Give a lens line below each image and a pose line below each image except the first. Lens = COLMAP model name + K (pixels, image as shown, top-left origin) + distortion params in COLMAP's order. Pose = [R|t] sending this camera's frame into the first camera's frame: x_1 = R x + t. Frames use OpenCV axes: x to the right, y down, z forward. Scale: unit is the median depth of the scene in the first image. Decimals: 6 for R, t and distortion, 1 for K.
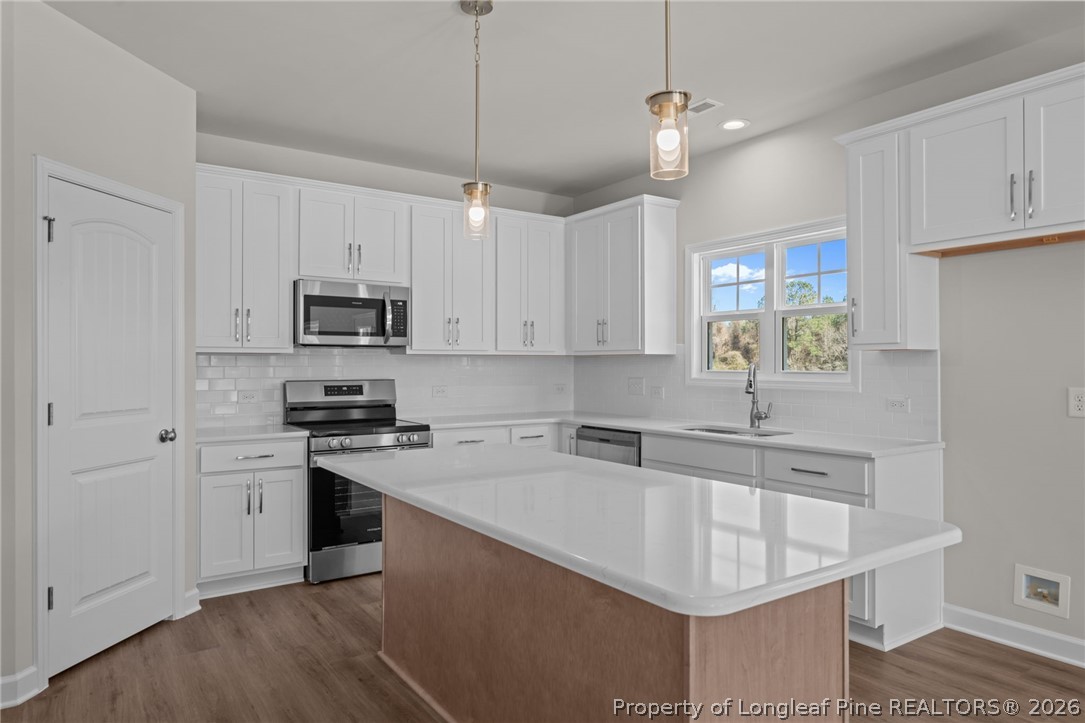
lens RADIAL K [[673.3, 0, 538.4], [0, 673.3, 361.7], [0, 0, 1]] dist [-0.017927, 0.004142]
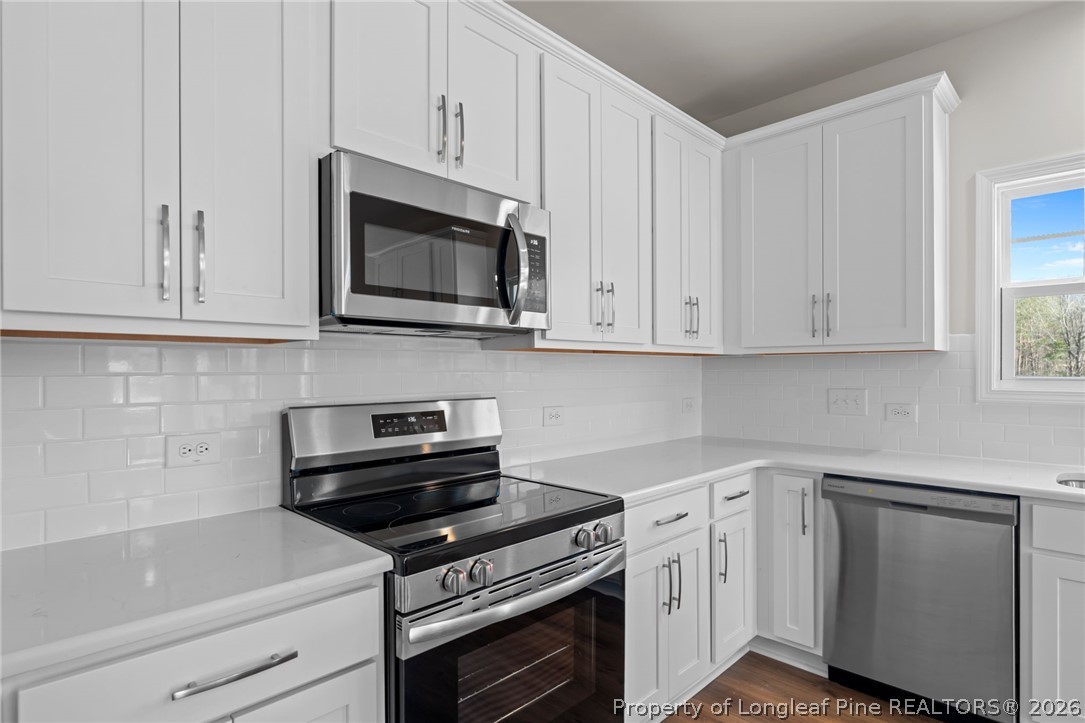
lens RADIAL K [[554.0, 0, 536.7], [0, 554.0, 369.3], [0, 0, 1]] dist [-0.006183, -0.002139]
pose [[0.983763, -0.002870, 0.179448, -0.280323], [0.002396, 0.999993, 0.002859, 0.003519], [-0.179455, -0.002382, 0.983763, 0.616584]]
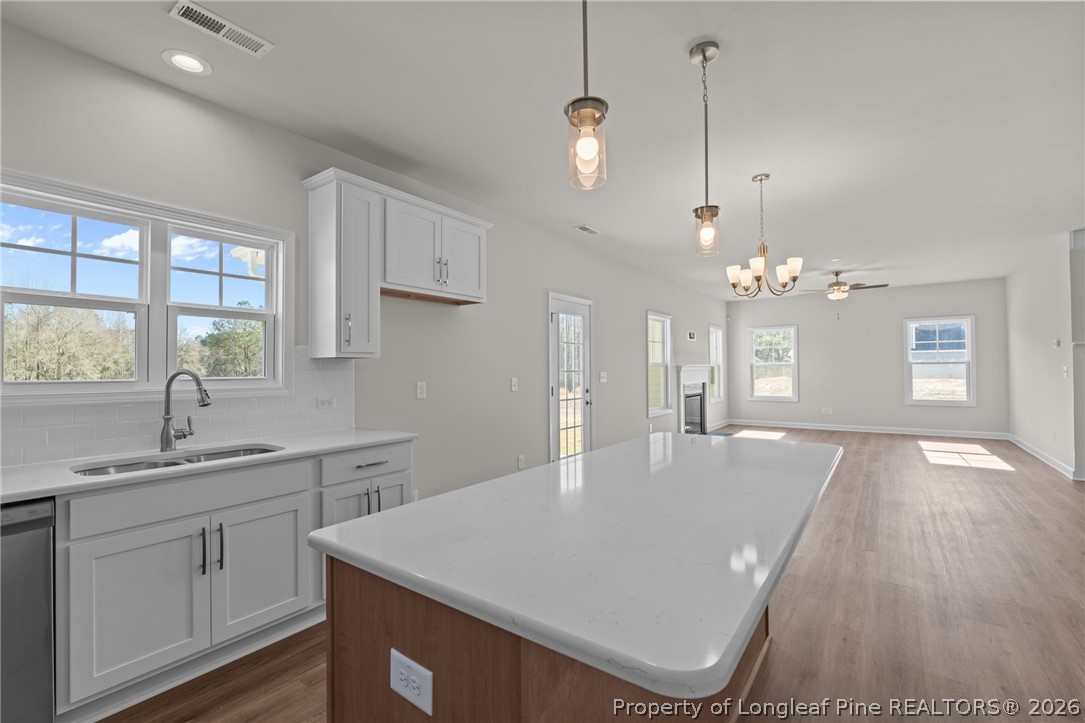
lens RADIAL K [[474.9, 0, 549.0], [0, 474.9, 354.1], [0, 0, 1]] dist [-0.011219, 0.001971]
pose [[-0.340733, 0.030867, 0.939653, -0.323383], [0.005526, 0.999509, -0.030829, 0.003506], [-0.940144, -0.005312, -0.340737, 0.707292]]
